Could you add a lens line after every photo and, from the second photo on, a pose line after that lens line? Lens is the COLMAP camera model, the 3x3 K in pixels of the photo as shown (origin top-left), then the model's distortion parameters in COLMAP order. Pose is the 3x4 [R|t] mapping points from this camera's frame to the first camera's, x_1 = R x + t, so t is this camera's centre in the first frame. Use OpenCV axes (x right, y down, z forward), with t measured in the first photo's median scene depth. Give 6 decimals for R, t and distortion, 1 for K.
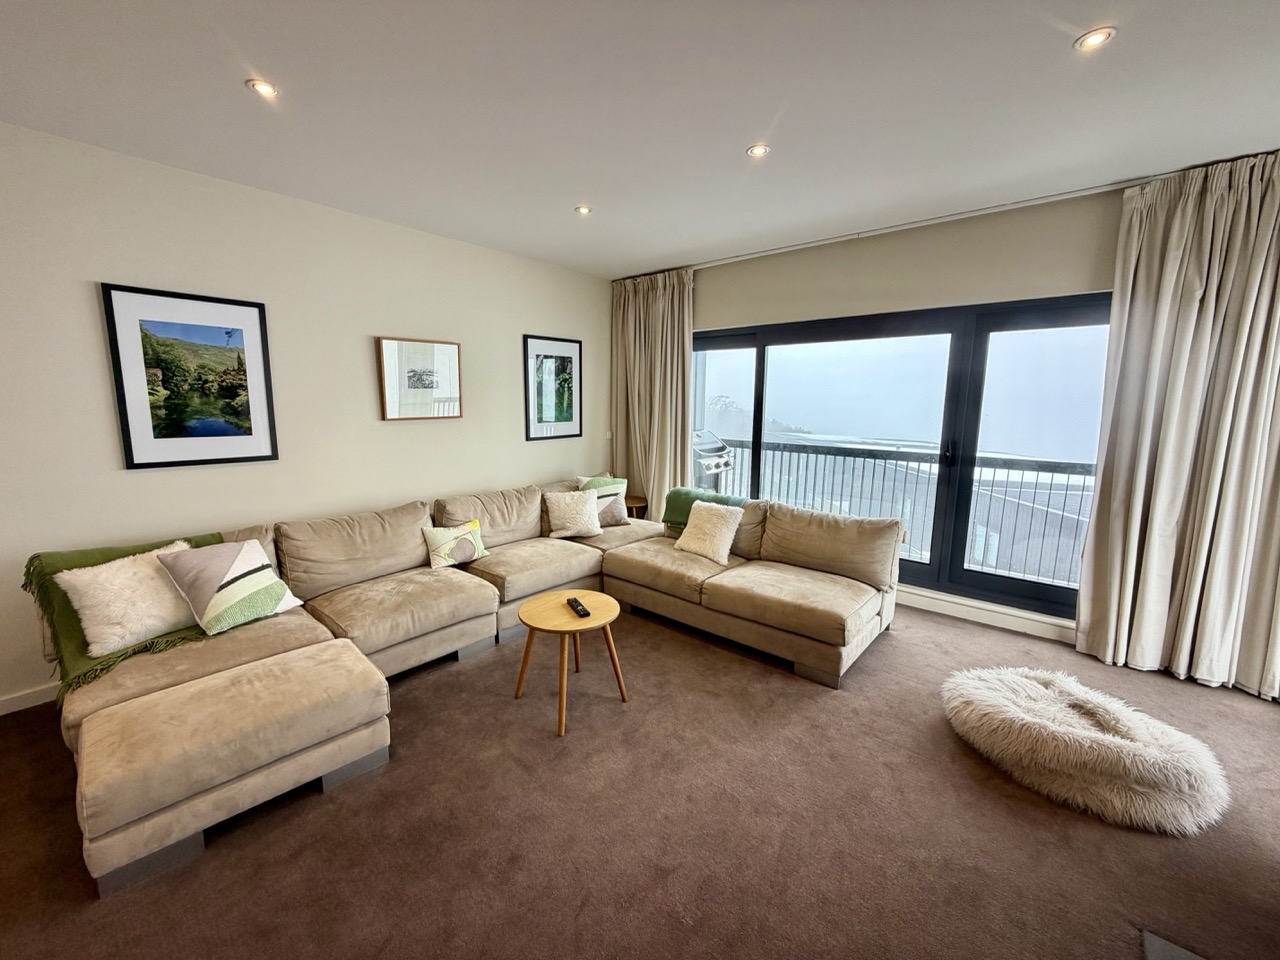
lens RADIAL K [[507.7, 0, 636.7], [0, 507.7, 478.7], [0, 0, 1]] dist [-0.002131, 0.000164]
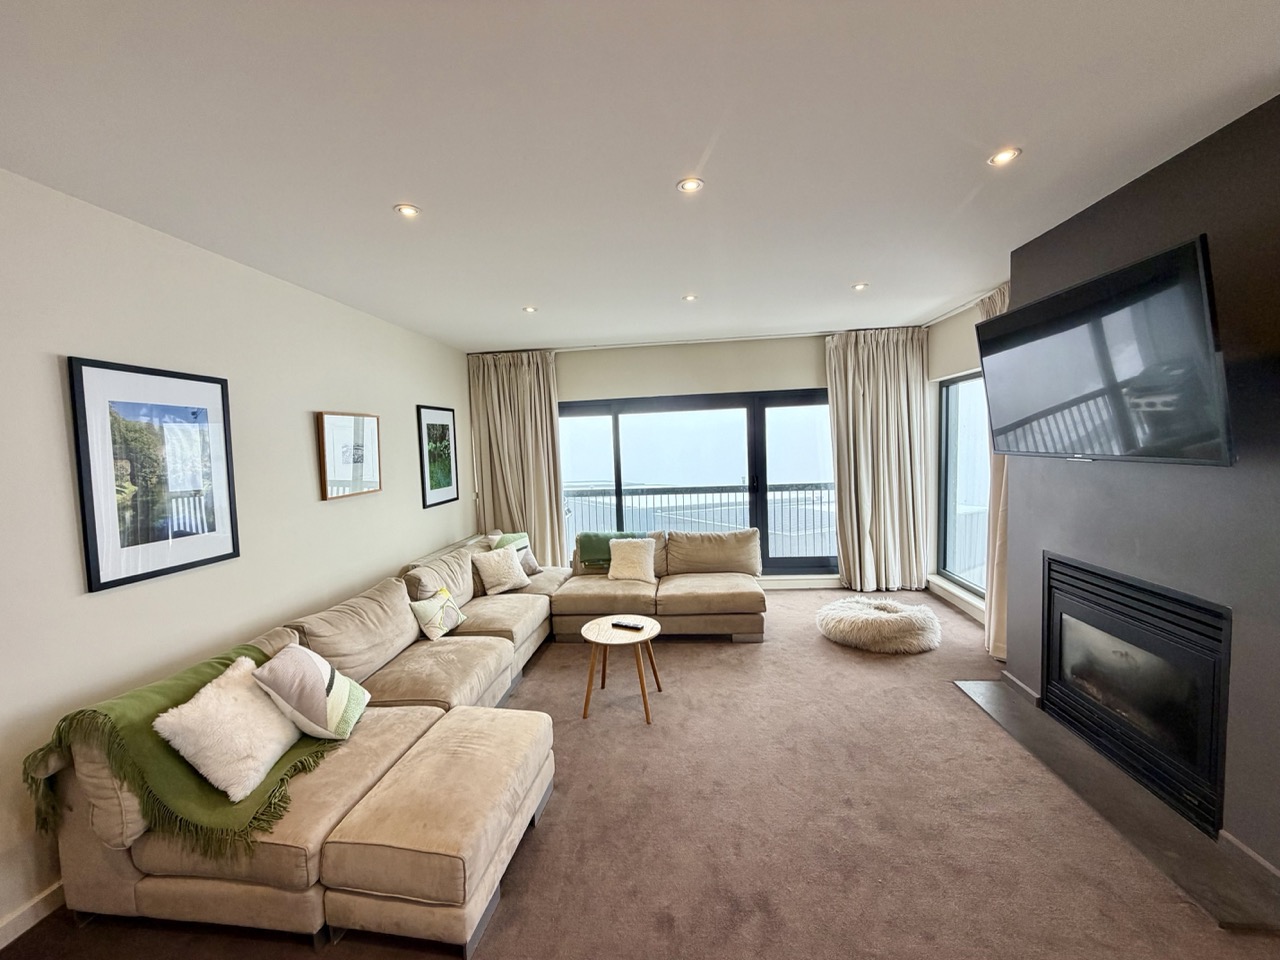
lens RADIAL K [[507.7, 0, 636.7], [0, 507.7, 478.7], [0, 0, 1]] dist [-0.002131, 0.000164]
pose [[0.822174, -0.078460, 0.563803, -0.629134], [0.133639, 0.989378, -0.057196, -0.028993], [-0.553327, 0.122371, 0.823927, -0.089224]]
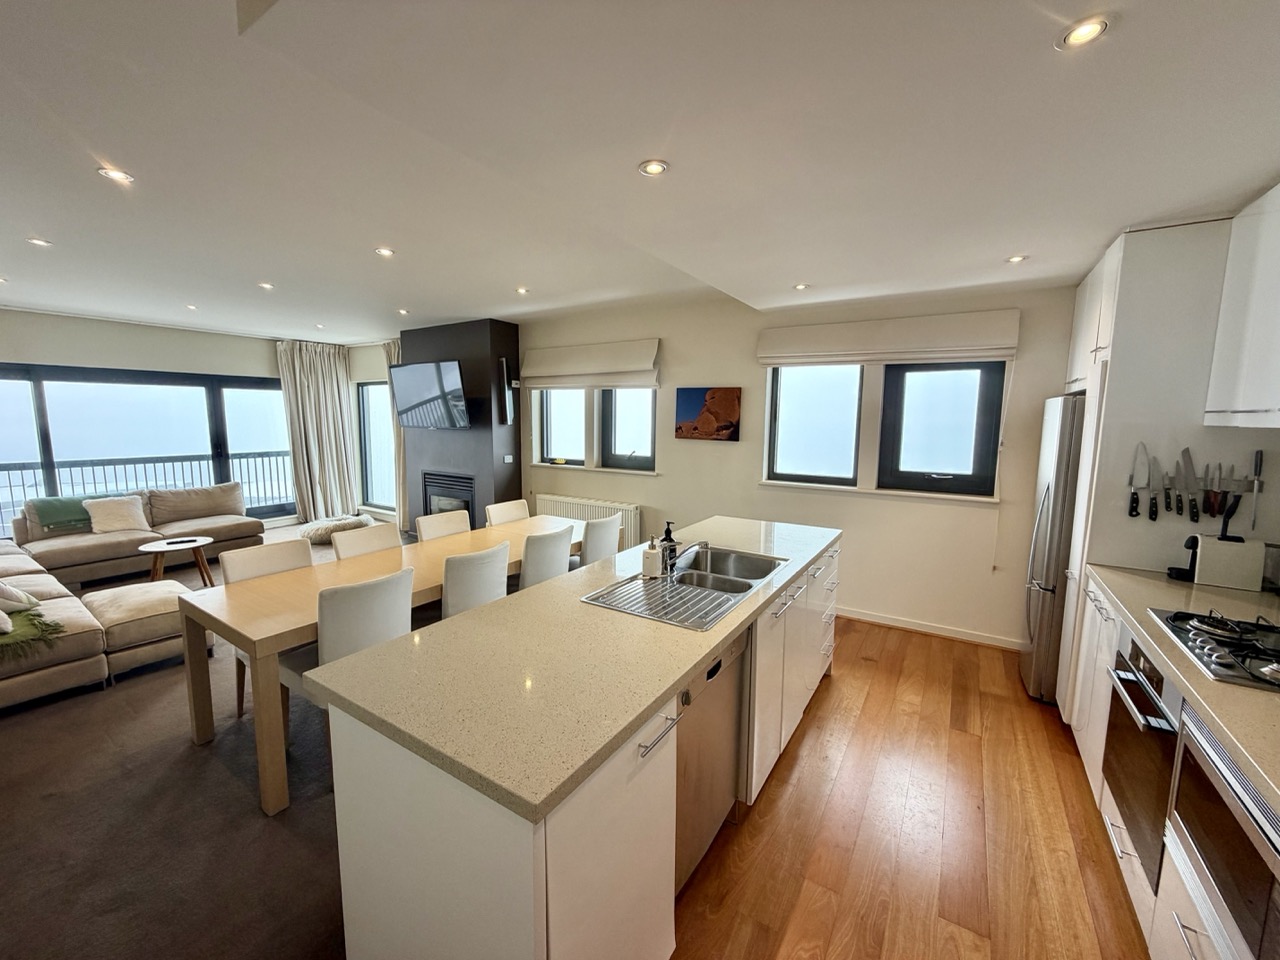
lens RADIAL K [[507.7, 0, 636.7], [0, 507.7, 478.7], [0, 0, 1]] dist [-0.002131, 0.000164]
pose [[-0.132635, -0.128659, 0.982779, -1.675669], [0.146414, 0.978118, 0.147809, 0.003050], [-0.980291, 0.163497, -0.110896, -0.350925]]
